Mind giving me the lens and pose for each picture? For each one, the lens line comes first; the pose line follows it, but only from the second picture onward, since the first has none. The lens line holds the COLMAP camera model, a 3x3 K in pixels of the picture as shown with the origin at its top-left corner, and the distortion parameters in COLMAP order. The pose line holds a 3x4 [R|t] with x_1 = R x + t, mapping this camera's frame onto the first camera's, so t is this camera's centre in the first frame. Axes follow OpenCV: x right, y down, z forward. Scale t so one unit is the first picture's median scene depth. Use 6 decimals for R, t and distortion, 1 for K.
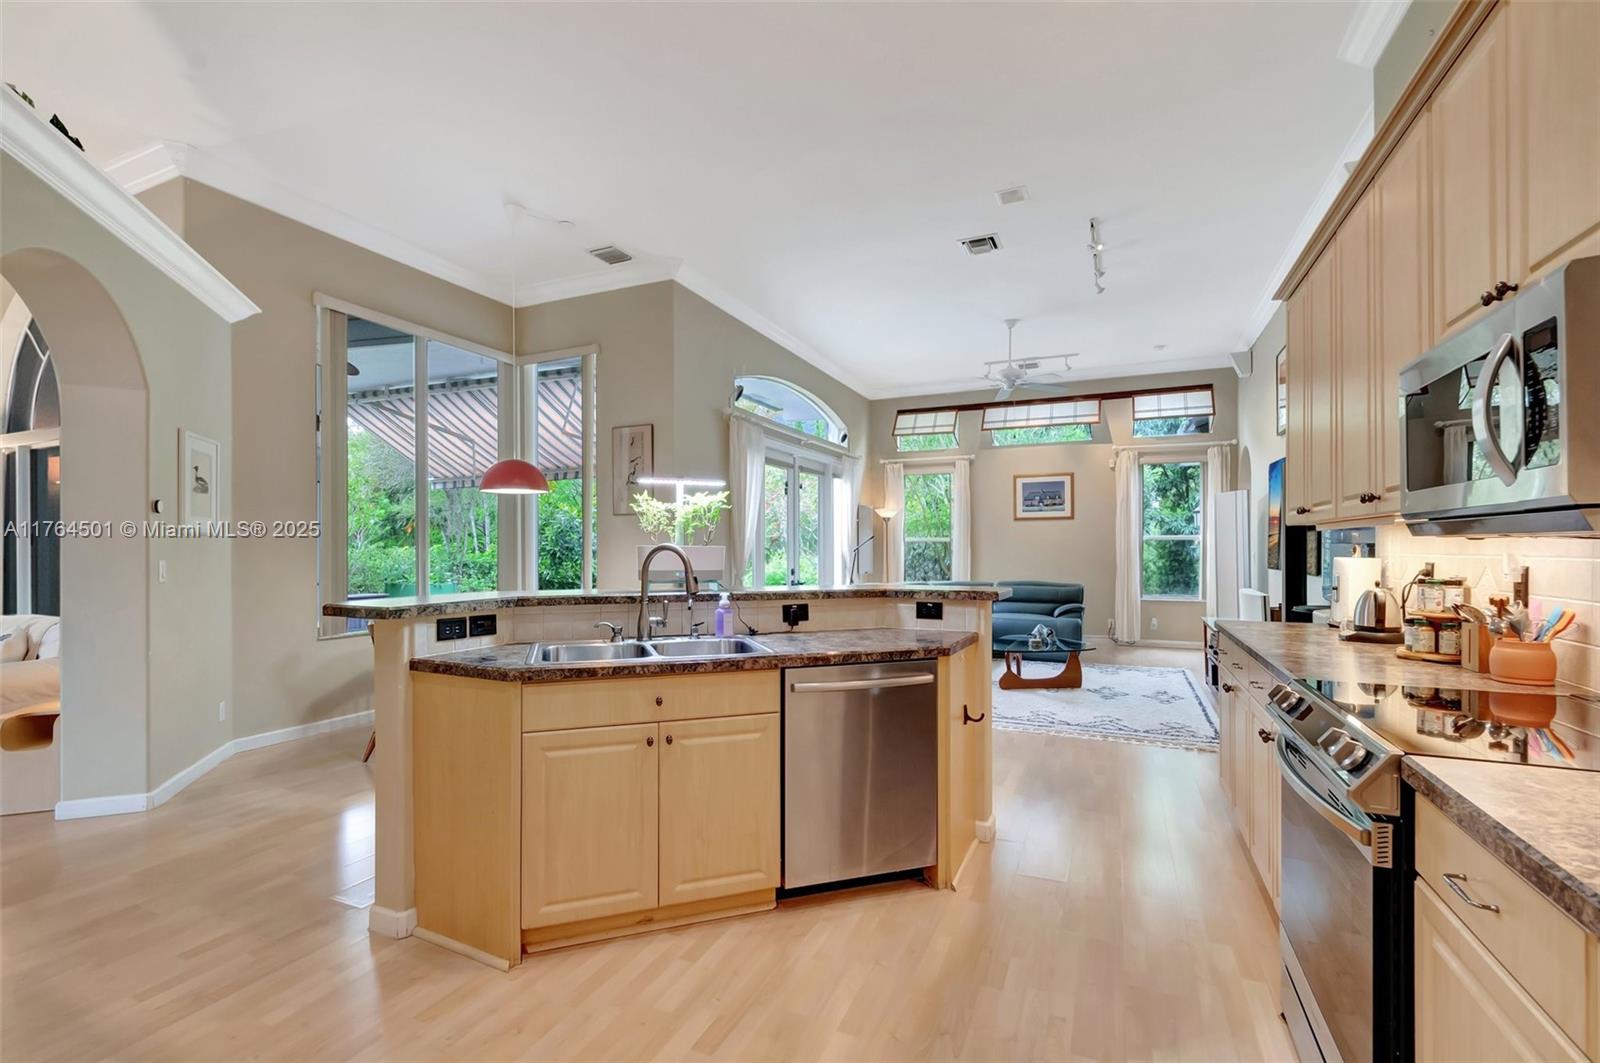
lens RADIAL K [[693.2, 0, 803.3], [0, 693.2, 549.7], [0, 0, 1]] dist [0.001646, -0.000199]
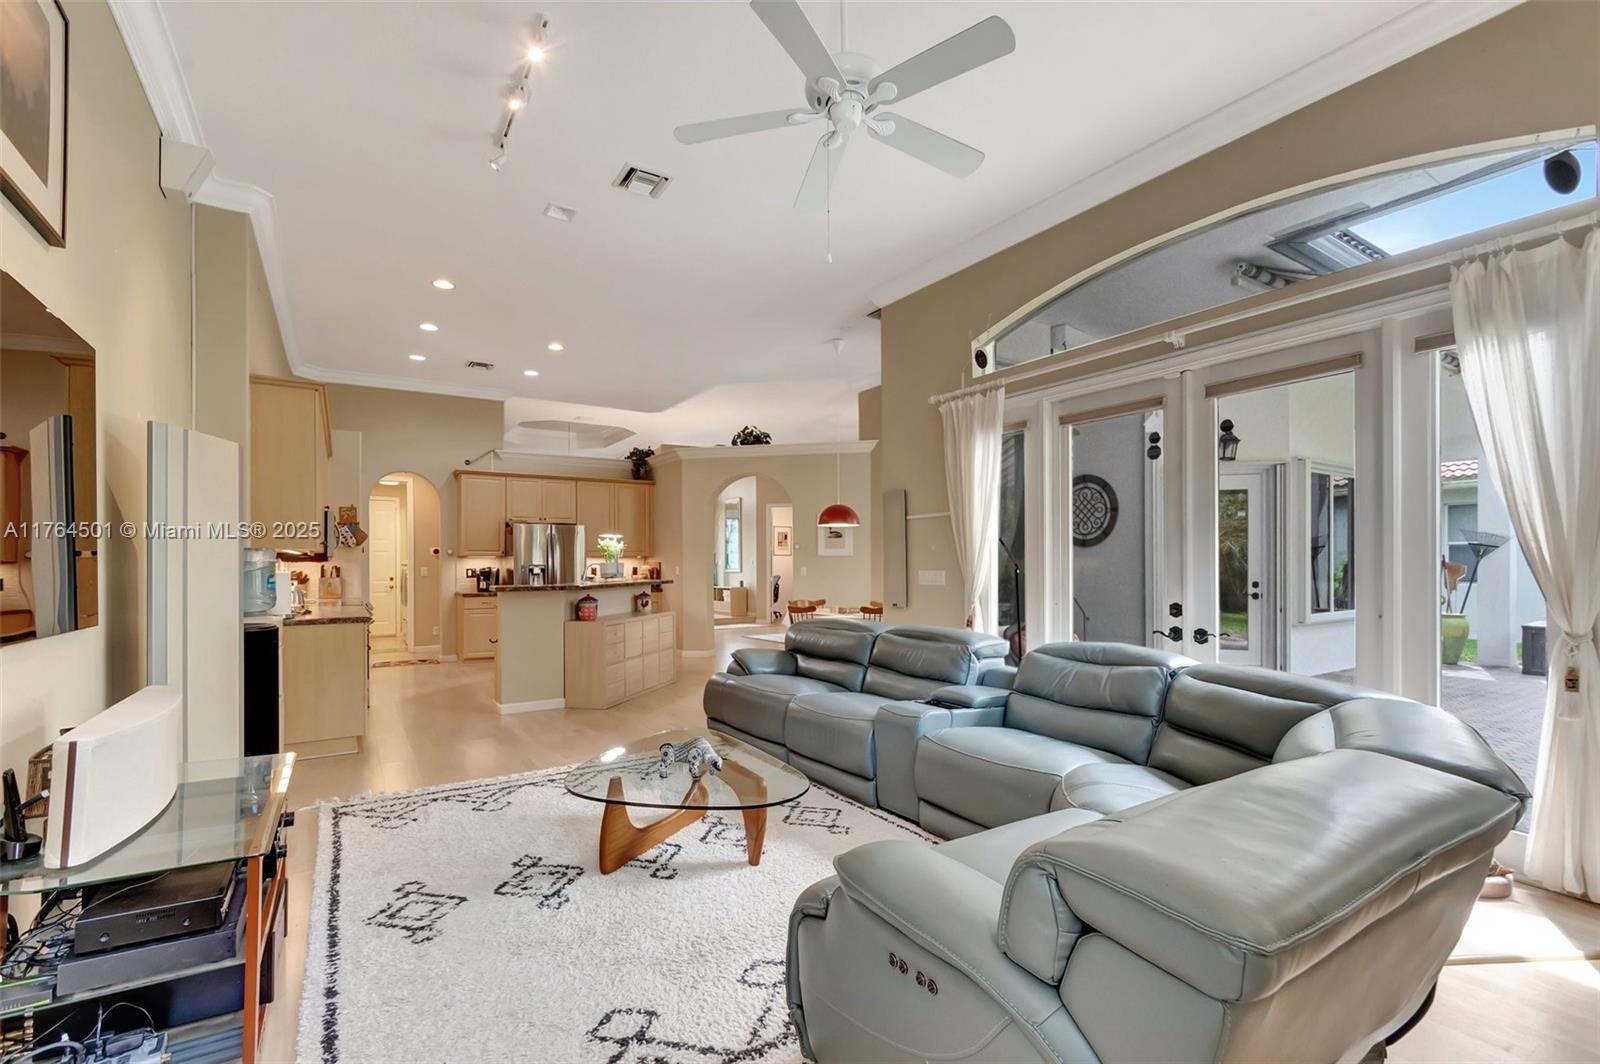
lens RADIAL K [[708.5, 0, 806.2], [0, 708.5, 562.2], [0, 0, 1]] dist [0.002243, 0.000136]
pose [[-0.542087, 0.003974, -0.840313, 0.498288], [0.002589, 0.999992, 0.003060, -0.004140], [0.840319, -0.000517, -0.542093, 0.948216]]
